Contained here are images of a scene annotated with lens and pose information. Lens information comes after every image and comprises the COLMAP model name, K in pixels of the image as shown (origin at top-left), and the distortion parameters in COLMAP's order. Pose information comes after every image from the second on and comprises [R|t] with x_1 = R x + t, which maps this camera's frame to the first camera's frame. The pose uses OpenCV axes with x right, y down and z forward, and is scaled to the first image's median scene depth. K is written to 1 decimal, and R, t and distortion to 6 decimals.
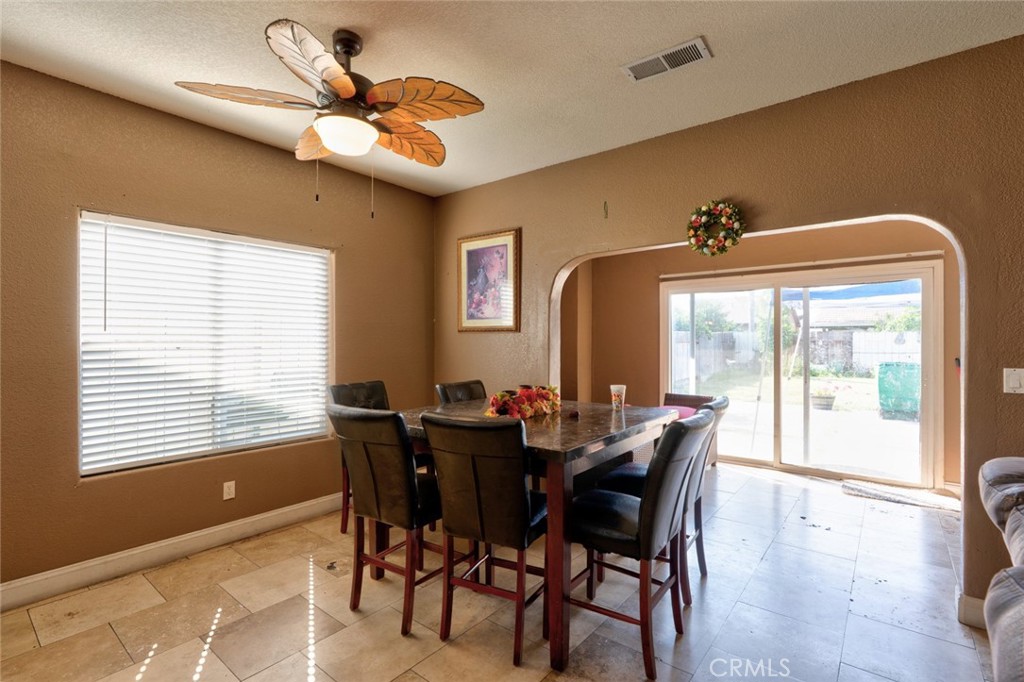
lens RADIAL K [[463.7, 0, 512.5], [0, 463.7, 341.2], [0, 0, 1]] dist [-0.000530, 0.001225]
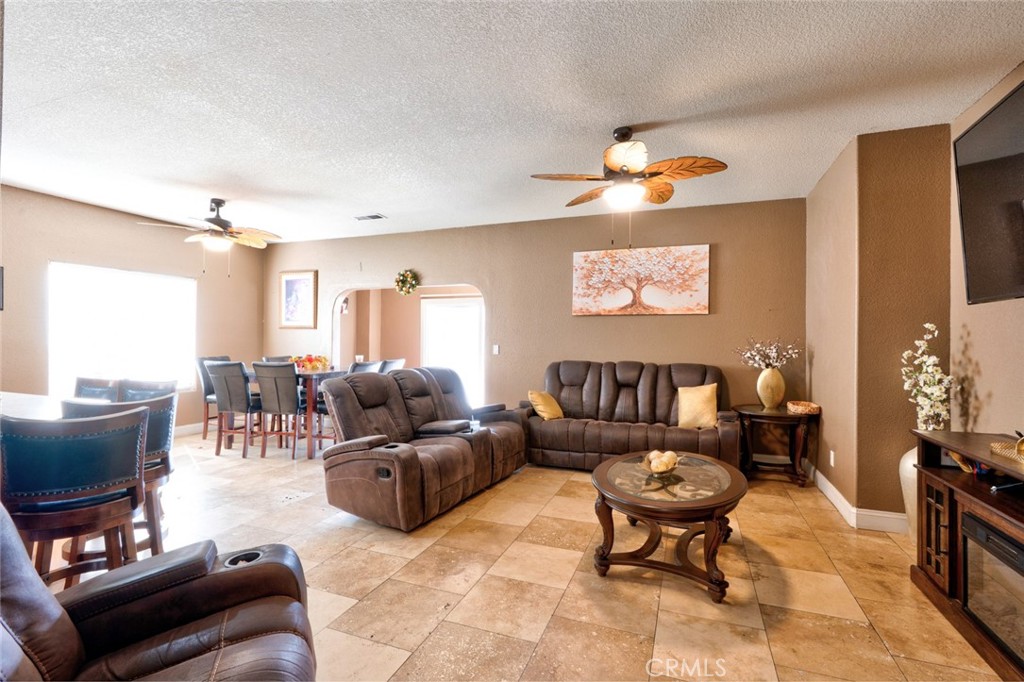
lens RADIAL K [[463.7, 0, 511.7], [0, 463.7, 342.8], [0, 0, 1]] dist [-0.000530, 0.001225]
pose [[0.954513, 0.005887, 0.298113, 0.262695], [-0.009176, 0.999911, 0.009635, 0.011899], [-0.298030, -0.011933, 0.954482, -1.207751]]
